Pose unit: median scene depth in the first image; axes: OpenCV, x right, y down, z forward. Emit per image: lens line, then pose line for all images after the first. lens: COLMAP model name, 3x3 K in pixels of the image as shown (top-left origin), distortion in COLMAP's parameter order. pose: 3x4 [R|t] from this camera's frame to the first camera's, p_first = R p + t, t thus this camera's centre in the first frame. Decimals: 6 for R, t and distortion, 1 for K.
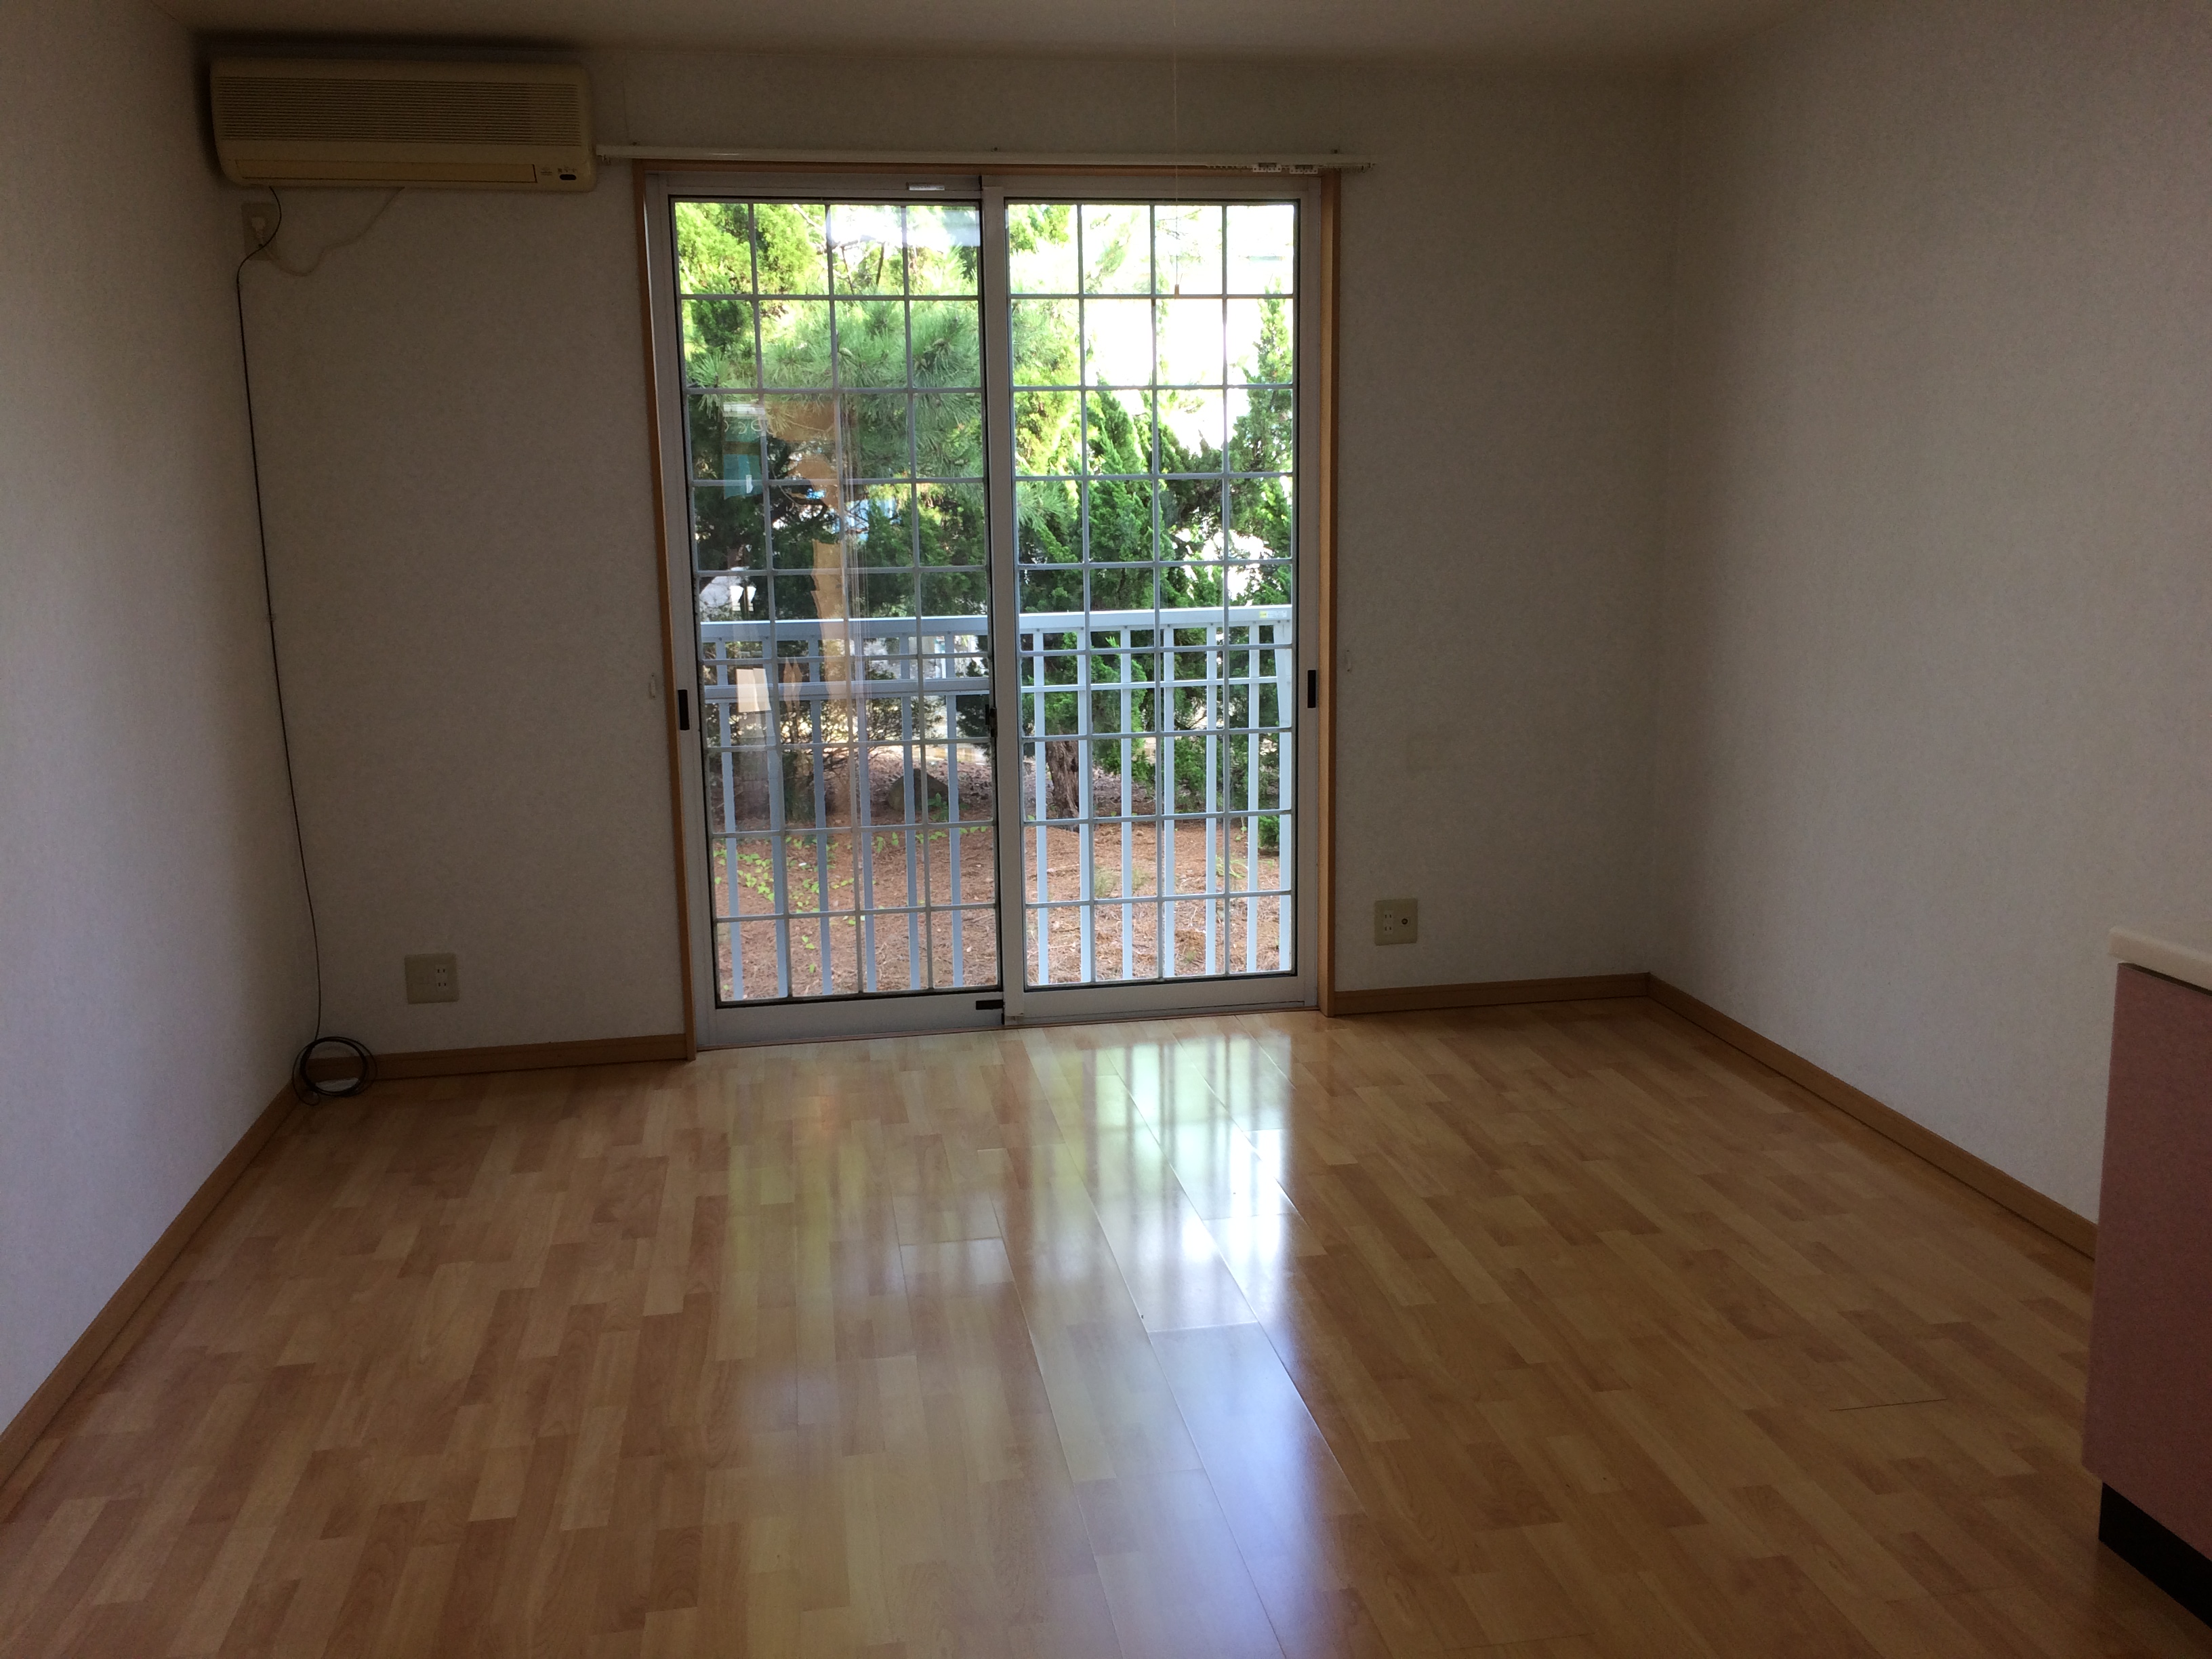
lens RADIAL K [[1886.5, 0, 1105.0], [0, 1886.5, 838.4], [0, 0, 1]] dist [0.082701, 0.010235]
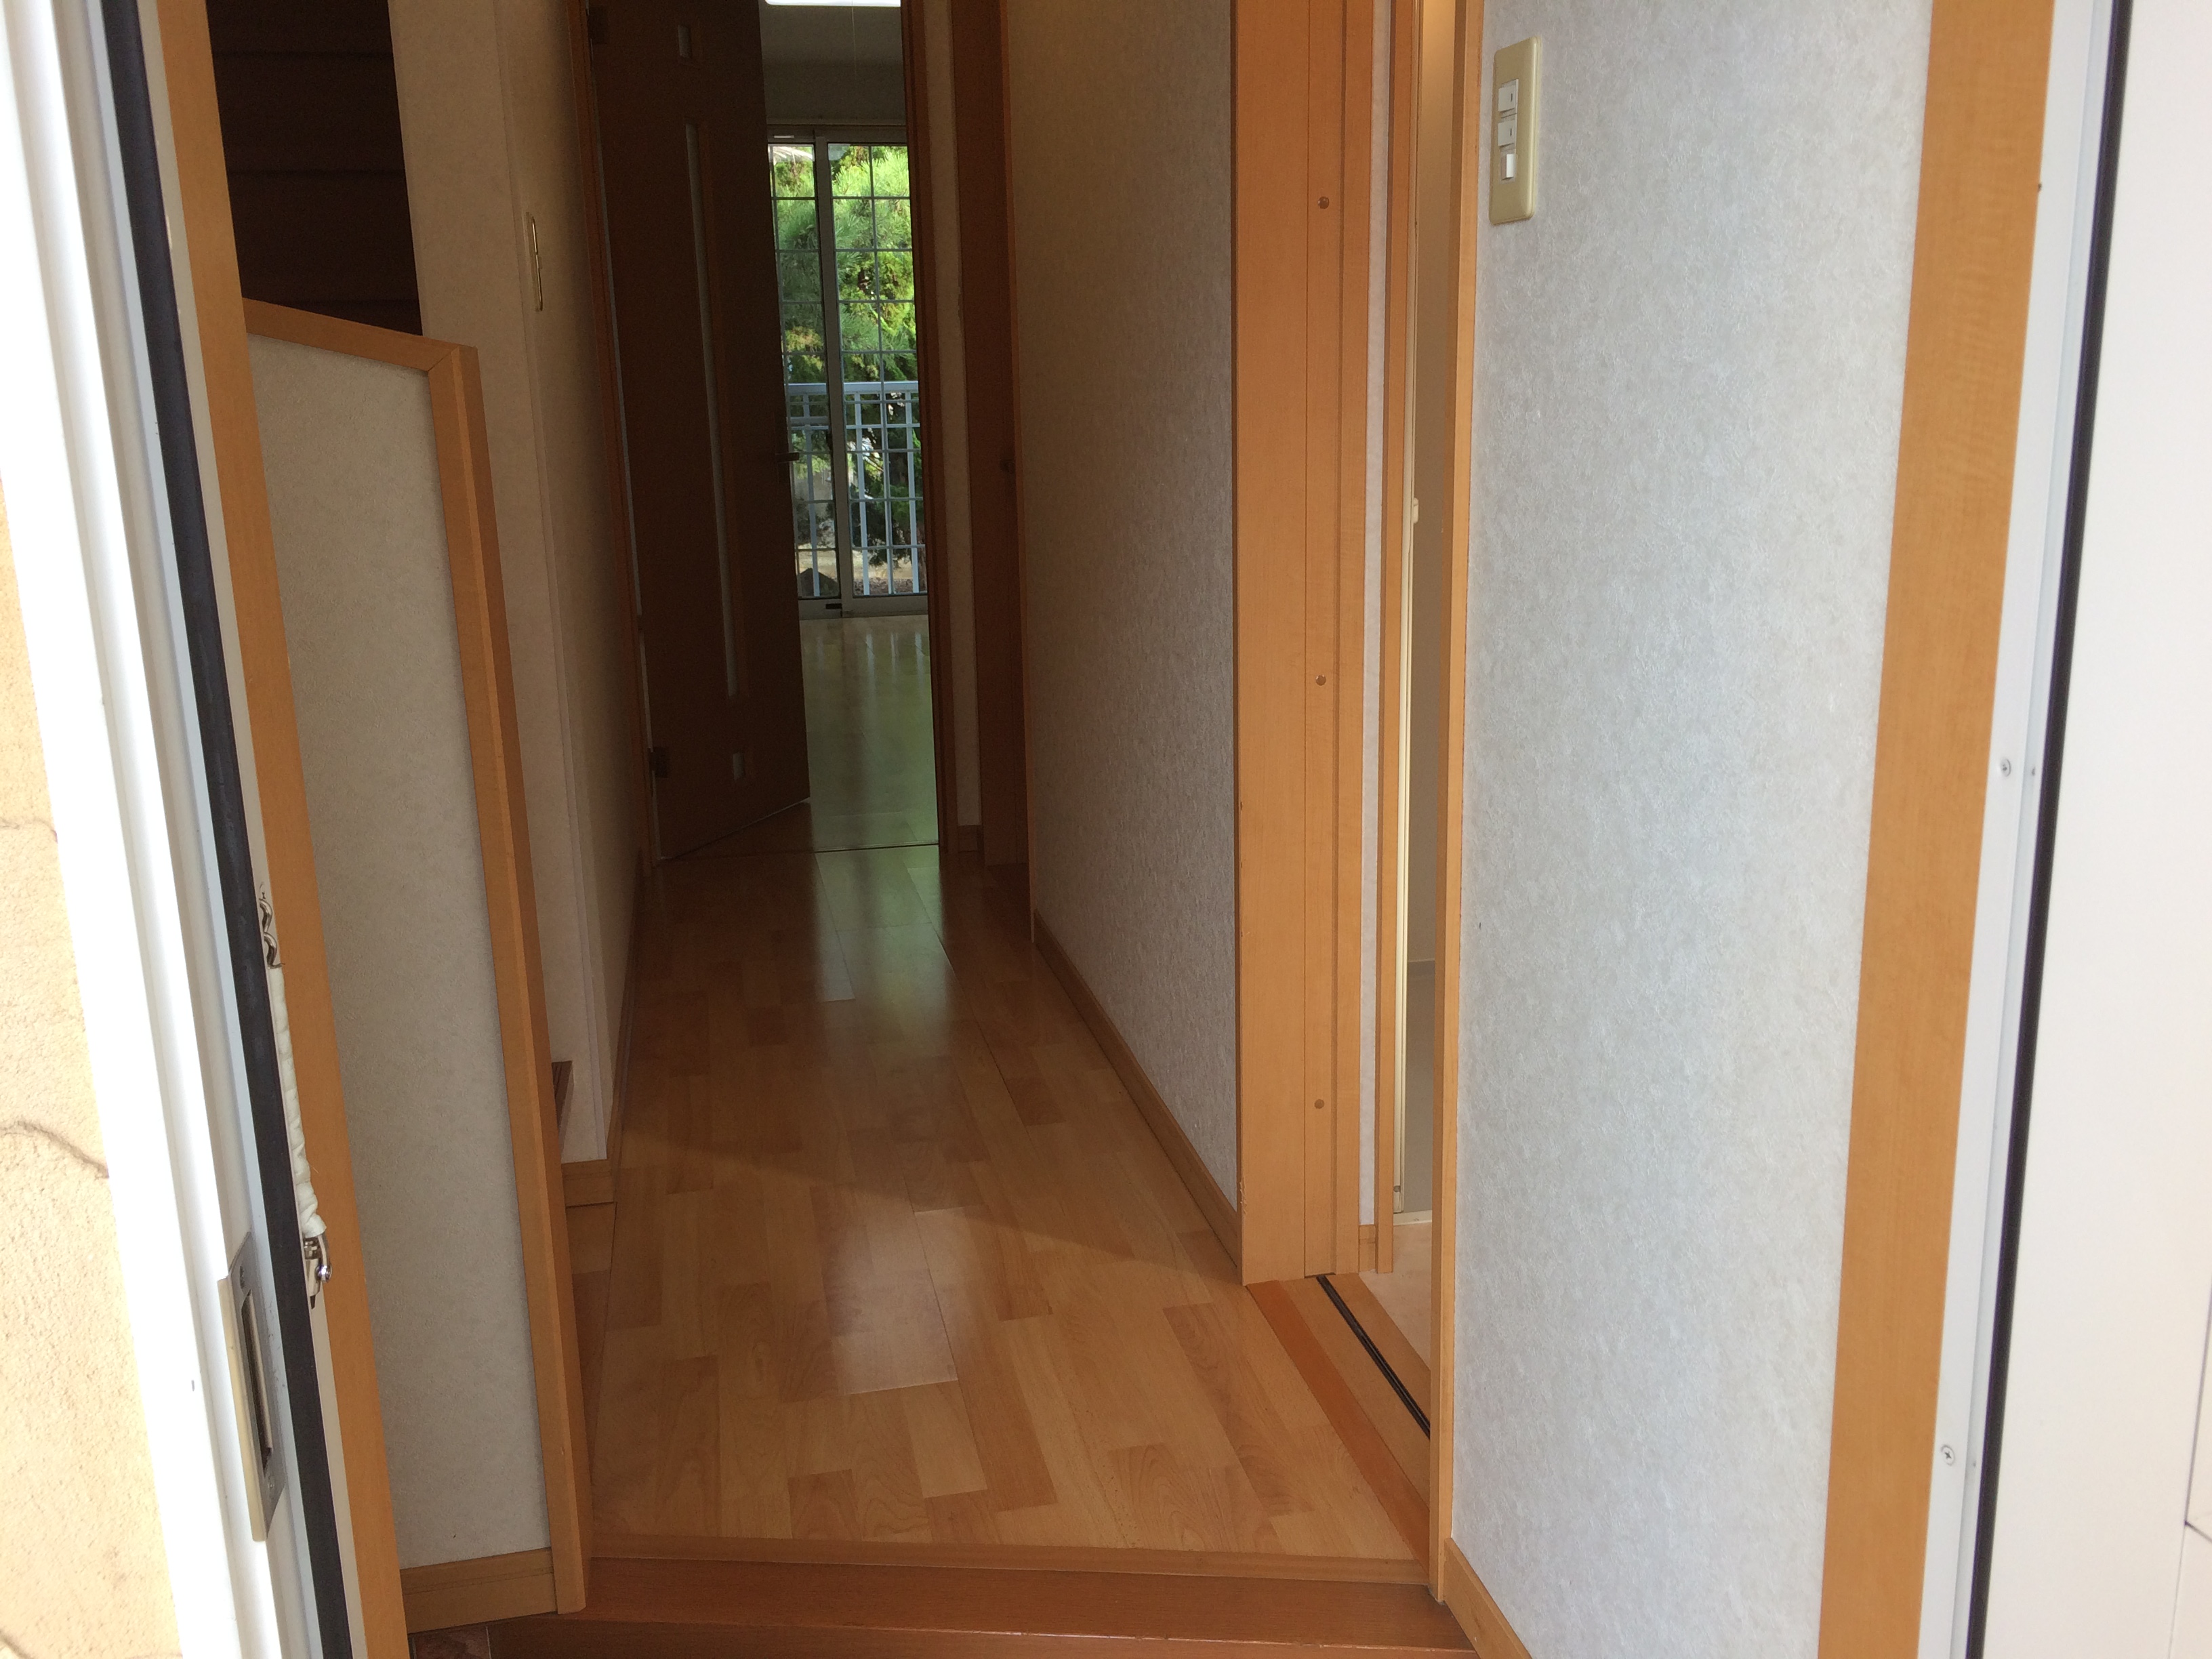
lens RADIAL K [[1886.5, 0, 1102.5], [0, 1886.5, 824.2], [0, 0, 1]] dist [0.082701, 0.010235]
pose [[0.999058, -0.021764, 0.037552, 0.120789], [0.020091, 0.998813, 0.044372, 0.221040], [-0.038473, -0.043576, 0.998309, -0.794729]]
